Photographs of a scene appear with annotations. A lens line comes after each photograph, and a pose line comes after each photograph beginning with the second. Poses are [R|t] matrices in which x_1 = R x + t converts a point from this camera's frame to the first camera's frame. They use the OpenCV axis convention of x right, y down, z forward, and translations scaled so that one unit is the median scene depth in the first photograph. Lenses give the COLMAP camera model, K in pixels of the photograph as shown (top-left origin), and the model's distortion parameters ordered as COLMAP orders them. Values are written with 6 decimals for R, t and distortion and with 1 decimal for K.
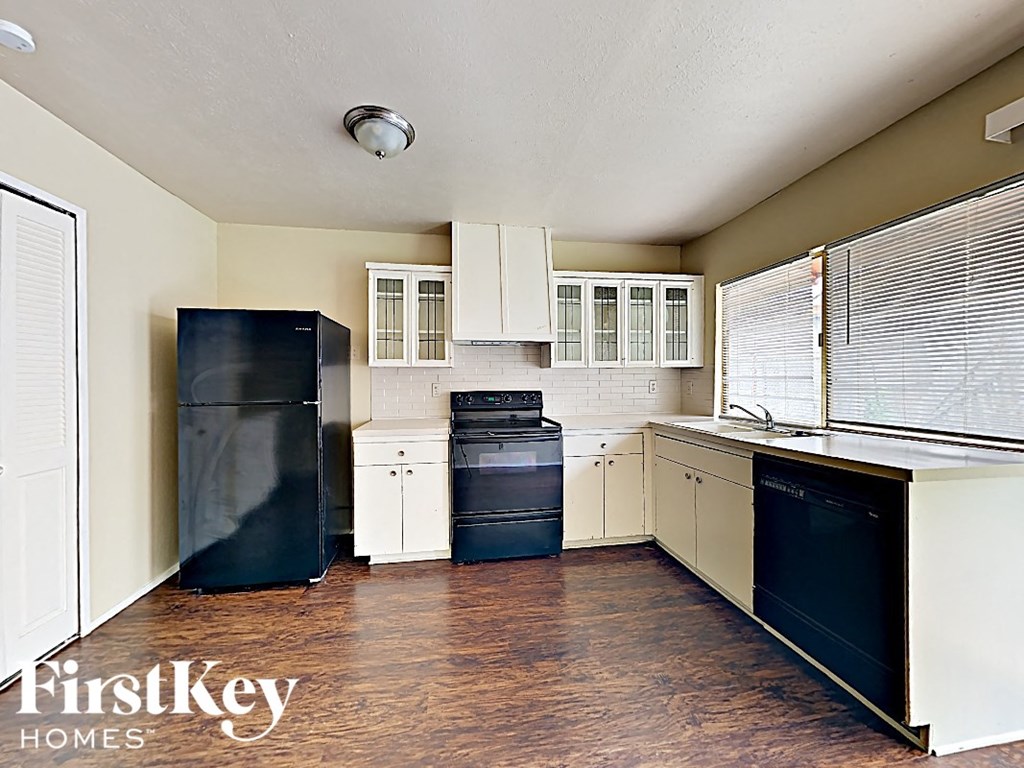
lens RADIAL K [[380.4, 0, 512.0], [0, 380.4, 384.0], [0, 0, 1]] dist [-0.014526, -0.000166]
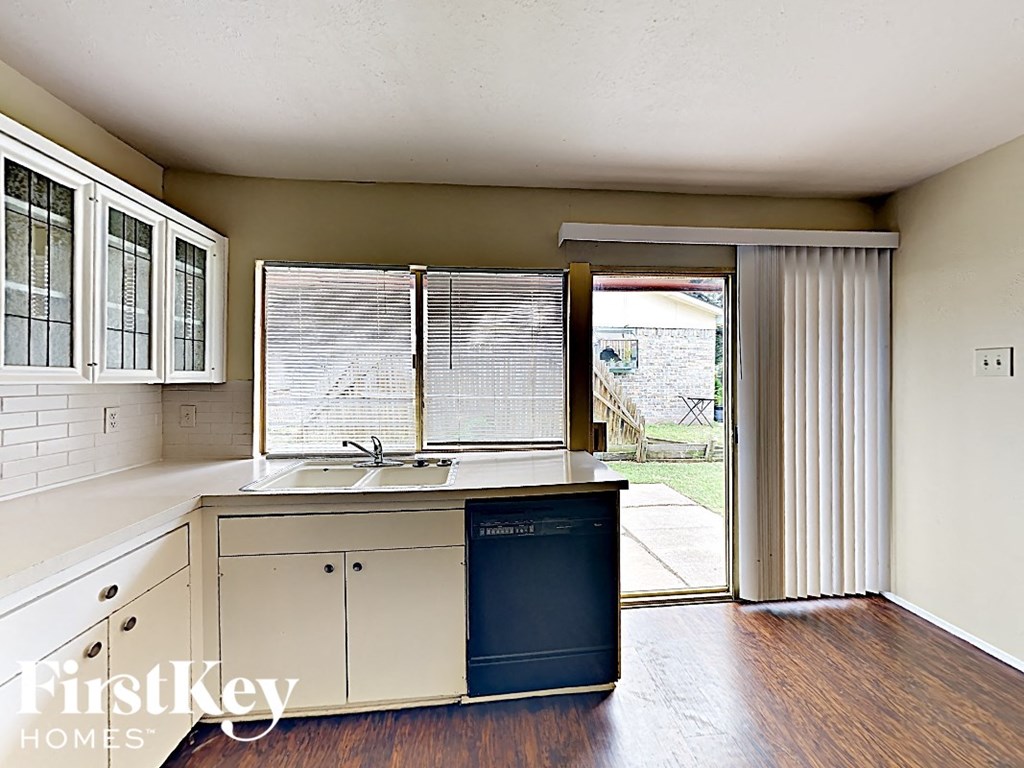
lens RADIAL K [[380.4, 0, 512.0], [0, 380.4, 384.0], [0, 0, 1]] dist [-0.014526, -0.000166]
pose [[0.052119, -0.001744, 0.998639, -0.131547], [0.008849, 0.999960, 0.001285, -0.053047], [-0.998602, 0.008770, 0.052132, 0.651133]]
